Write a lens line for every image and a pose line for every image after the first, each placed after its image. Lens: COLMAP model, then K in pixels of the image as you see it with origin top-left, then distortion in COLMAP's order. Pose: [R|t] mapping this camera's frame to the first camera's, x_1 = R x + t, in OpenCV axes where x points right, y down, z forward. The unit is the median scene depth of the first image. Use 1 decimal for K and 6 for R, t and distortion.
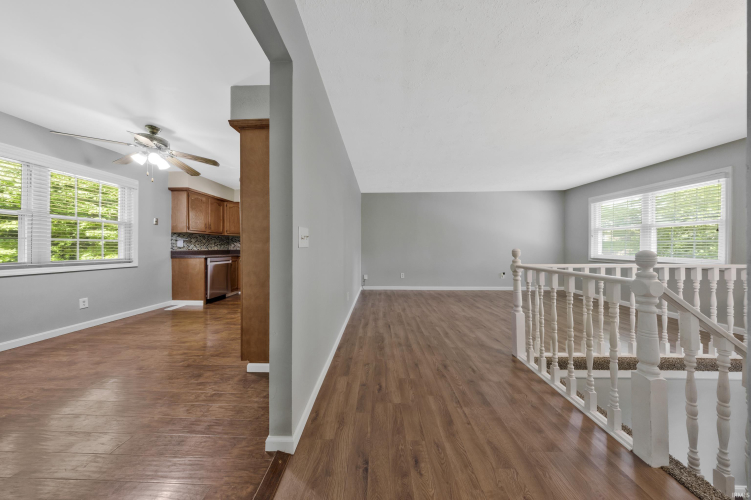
lens RADIAL K [[218.7, 0, 371.2], [0, 218.7, 245.5], [0, 0, 1]] dist [-0.000934, -0.000038]
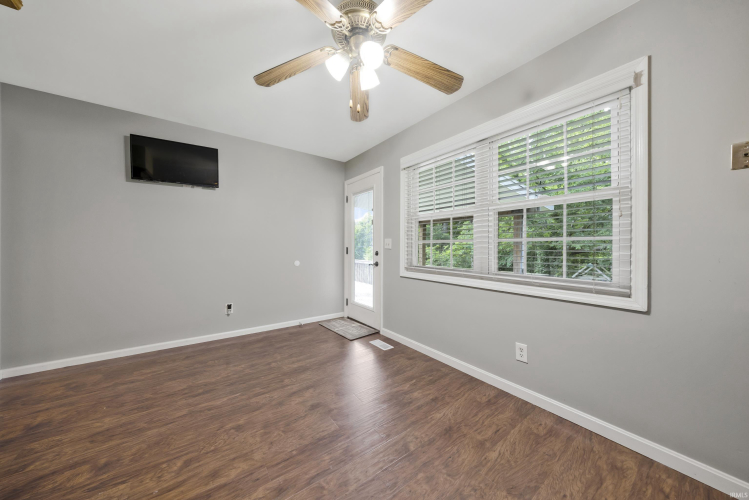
lens RADIAL K [[249.0, 0, 361.6], [0, 249.0, 249.5], [0, 0, 1]] dist [-0.000894, -0.000031]
pose [[-0.799308, 0.002027, -0.600918, -0.414243], [-0.002080, 0.999979, 0.006139, -0.005428], [0.600918, 0.006157, -0.799287, 0.865657]]
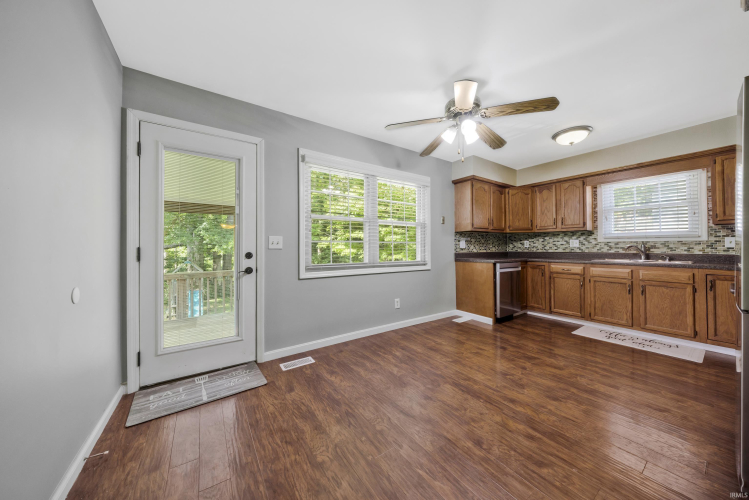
lens RADIAL K [[249.4, 0, 376.8], [0, 249.4, 246.8], [0, 0, 1]] dist [-0.007216, -0.000146]
pose [[0.592143, -0.010983, -0.805758, -0.299694], [0.015229, 0.999881, -0.002437, -0.002265], [0.805689, -0.010828, 0.592240, 0.160275]]
